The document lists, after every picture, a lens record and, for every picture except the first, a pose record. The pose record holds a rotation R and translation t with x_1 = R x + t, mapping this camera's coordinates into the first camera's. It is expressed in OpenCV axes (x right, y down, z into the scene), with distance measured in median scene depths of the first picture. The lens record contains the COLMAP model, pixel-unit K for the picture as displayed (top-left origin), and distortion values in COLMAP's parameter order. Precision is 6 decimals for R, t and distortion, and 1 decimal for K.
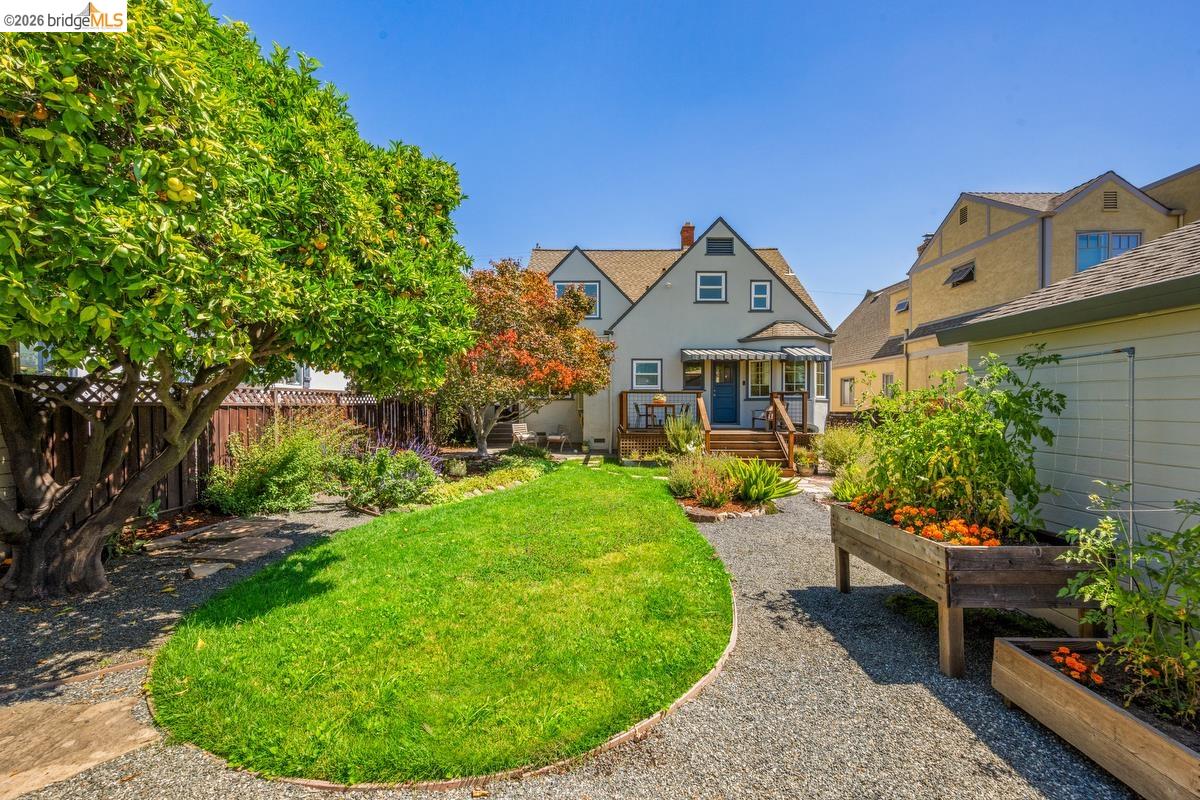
lens RADIAL K [[473.1, 0, 604.2], [0, 473.1, 406.7], [0, 0, 1]] dist [0.001065, -0.000032]
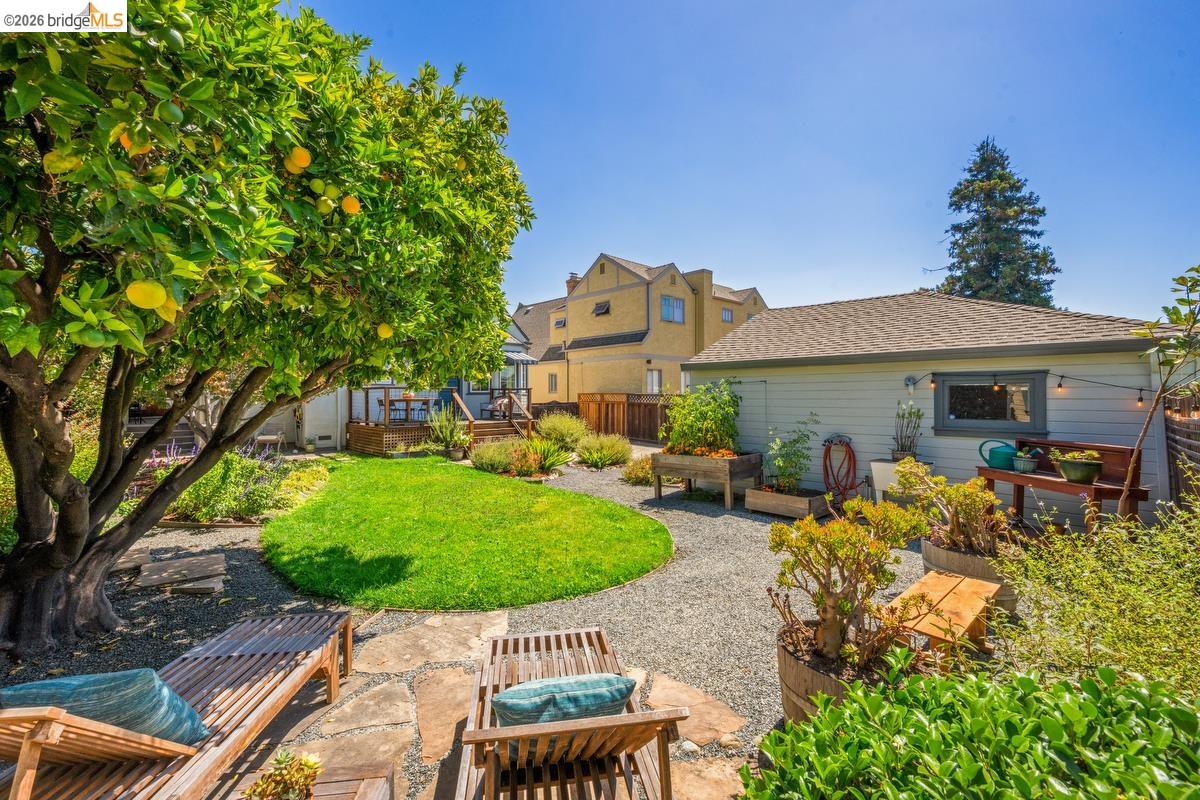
lens RADIAL K [[487.2, 0, 597.2], [0, 487.2, 388.0], [0, 0, 1]] dist [-0.000817, -0.000085]
pose [[0.719983, 0.007202, 0.693955, -0.374800], [0.006438, 0.999834, -0.017056, -0.008958], [-0.693962, 0.016747, 0.719817, -0.089377]]
